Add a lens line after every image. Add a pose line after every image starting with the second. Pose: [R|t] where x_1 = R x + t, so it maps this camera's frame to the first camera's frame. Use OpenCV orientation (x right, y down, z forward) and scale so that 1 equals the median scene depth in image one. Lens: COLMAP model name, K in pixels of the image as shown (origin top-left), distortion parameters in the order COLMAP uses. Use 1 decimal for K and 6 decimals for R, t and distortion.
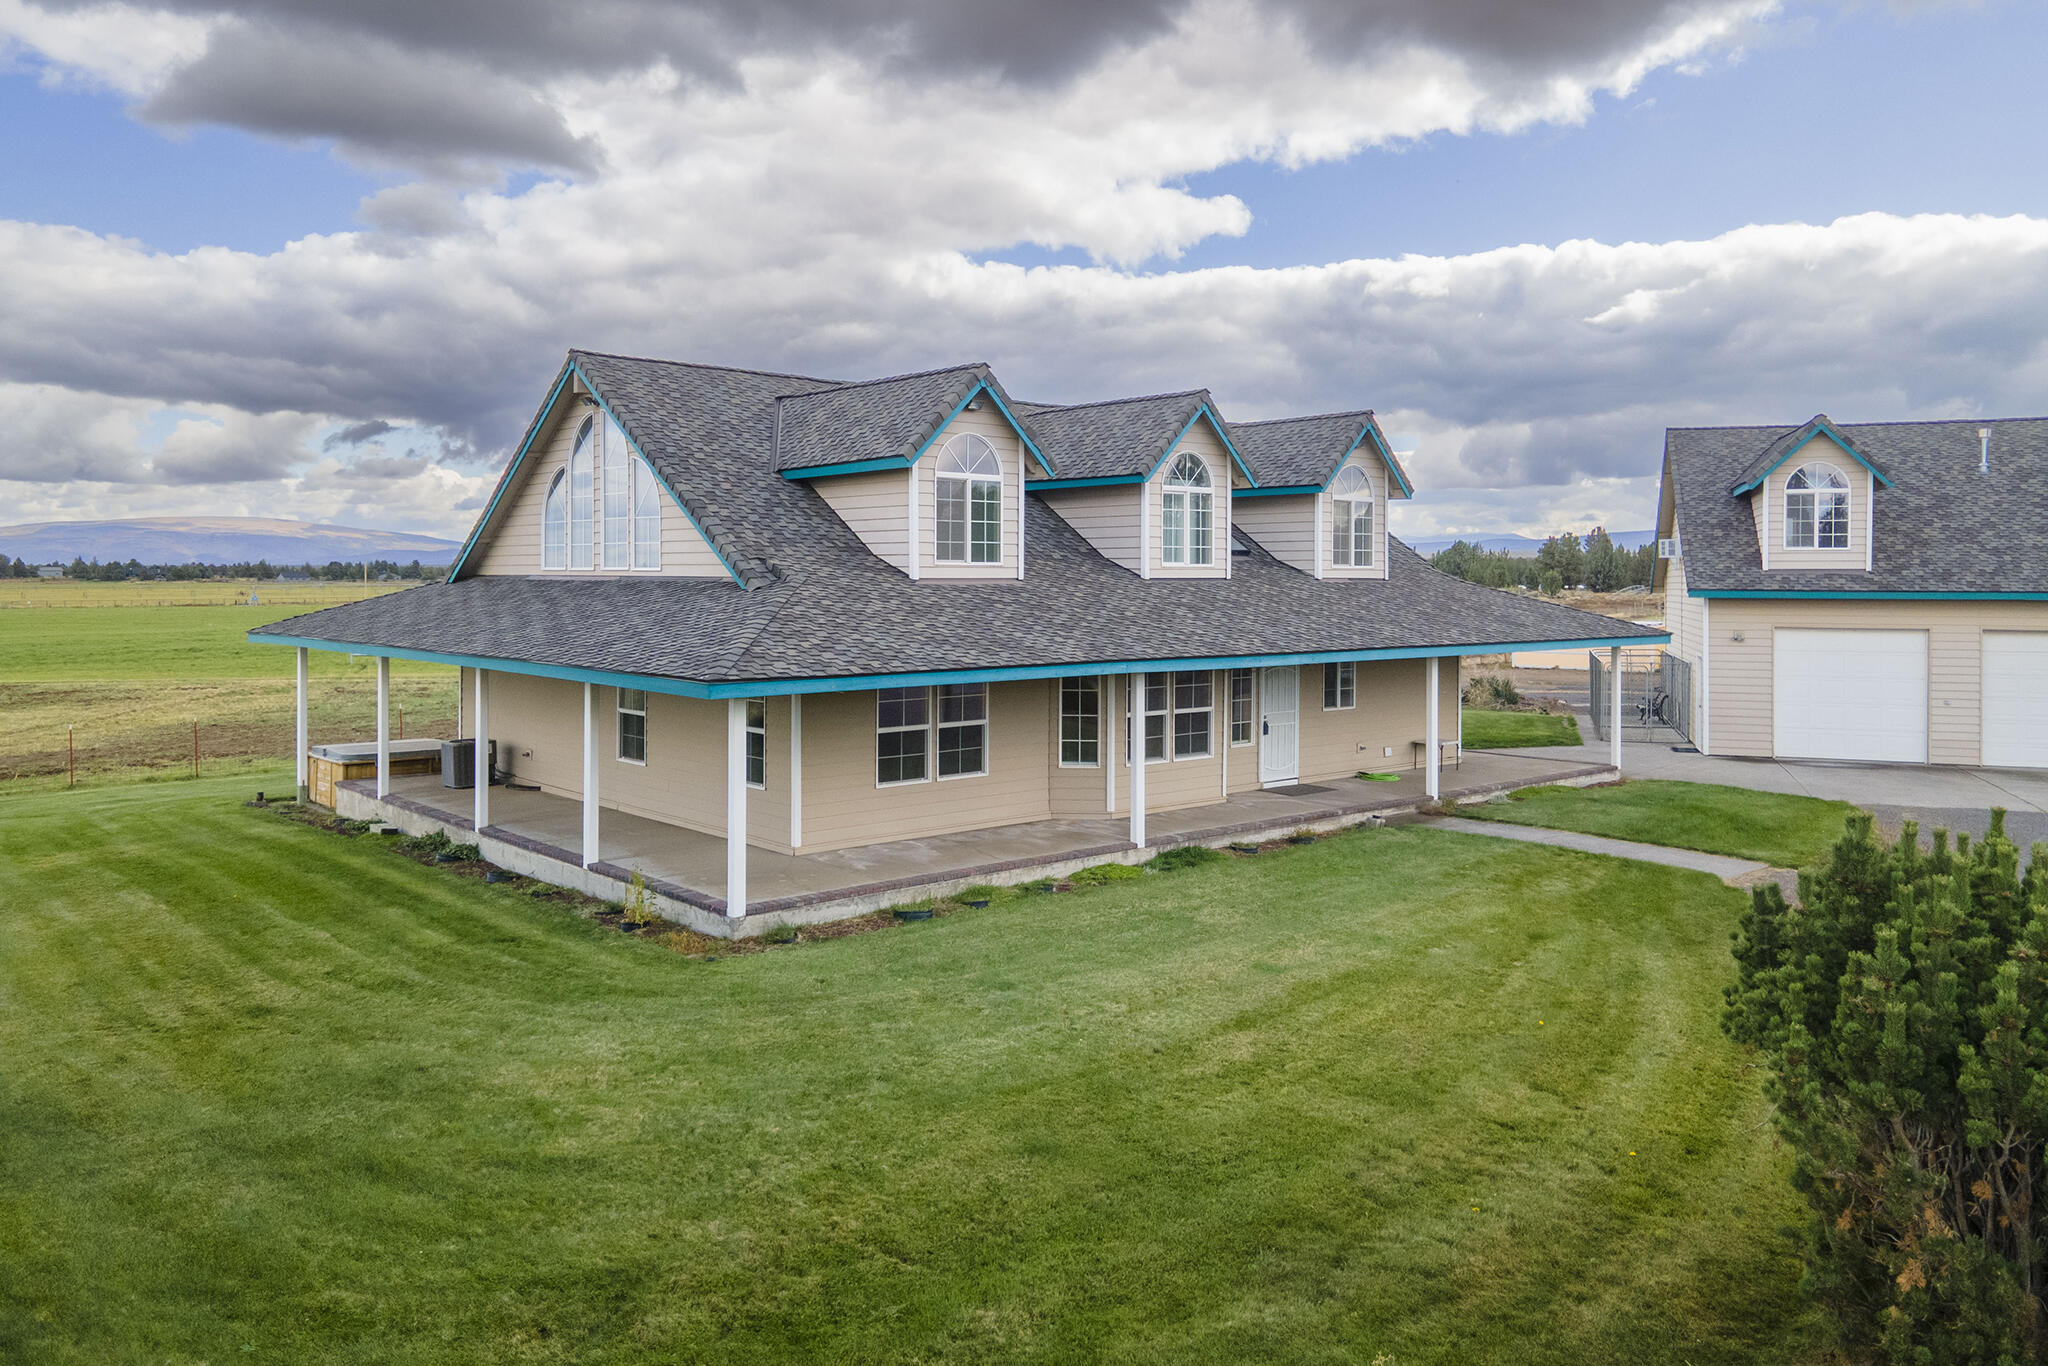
lens RADIAL K [[1494.3, 0, 1034.0], [0, 1494.3, 613.7], [0, 0, 1]] dist [0.026160, 0.023245]
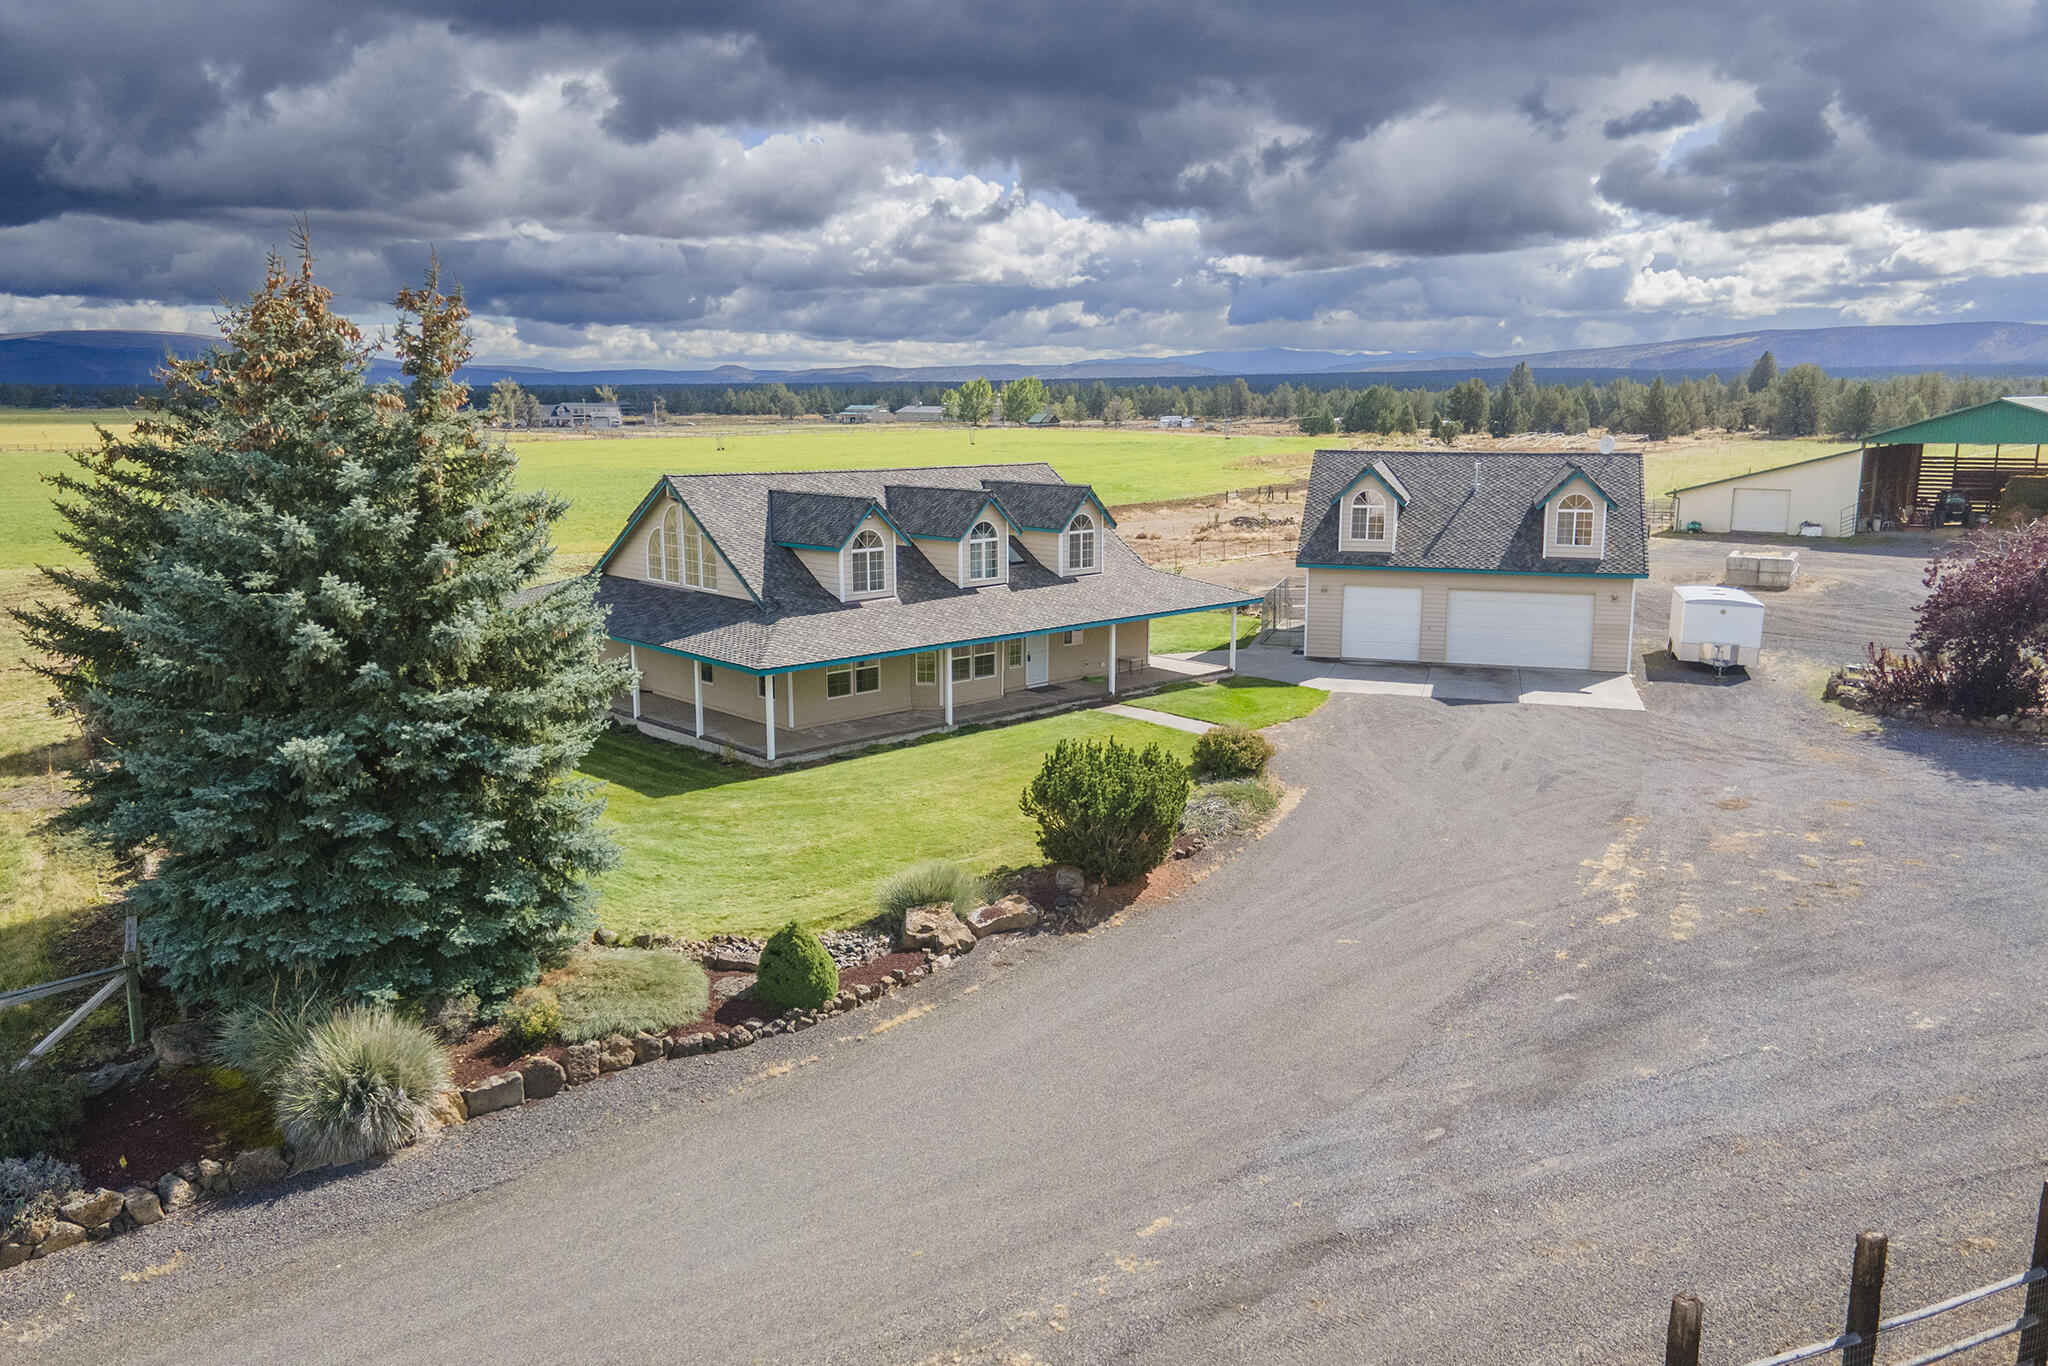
lens RADIAL K [[1494.3, 0, 1036.8], [0, 1494.3, 677.1], [0, 0, 1]] dist [0.026160, 0.023245]
pose [[0.999386, -0.007666, 0.034195, 0.114801], [0.002105, 0.987151, 0.159773, -0.240790], [-0.034981, -0.159603, 0.986561, -1.054358]]
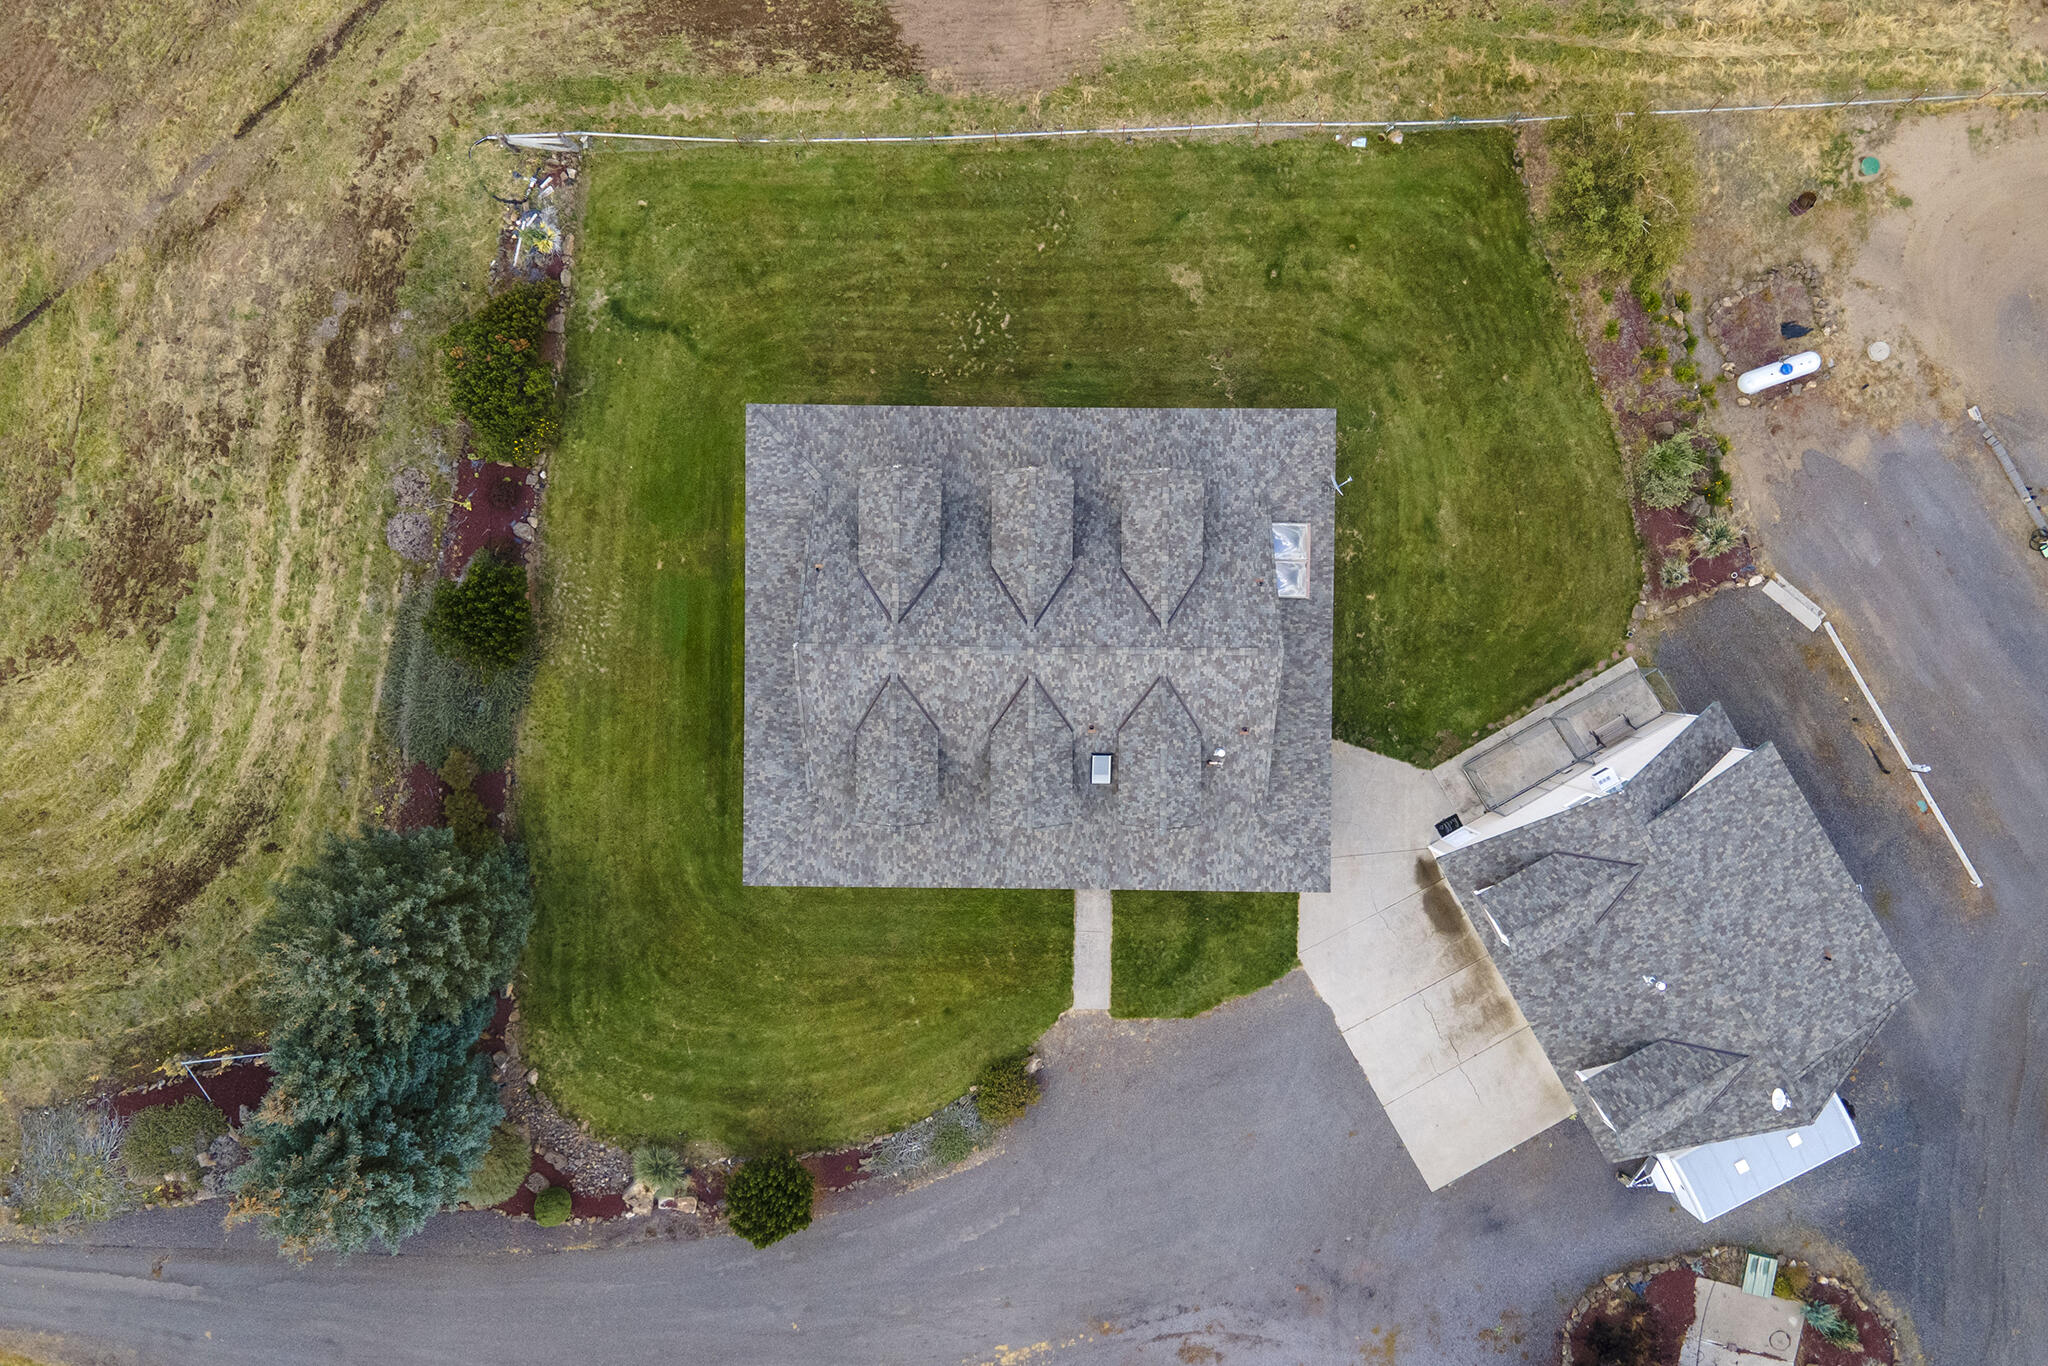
lens RADIAL K [[1494.3, 0, 1028.5], [0, 1494.3, 671.9], [0, 0, 1]] dist [0.026160, 0.023245]
pose [[0.742799, 0.669500, 0.004383, -0.048528], [-0.007312, 0.001565, 0.999972, -2.421305], [0.669475, -0.742810, 0.006058, 1.253145]]
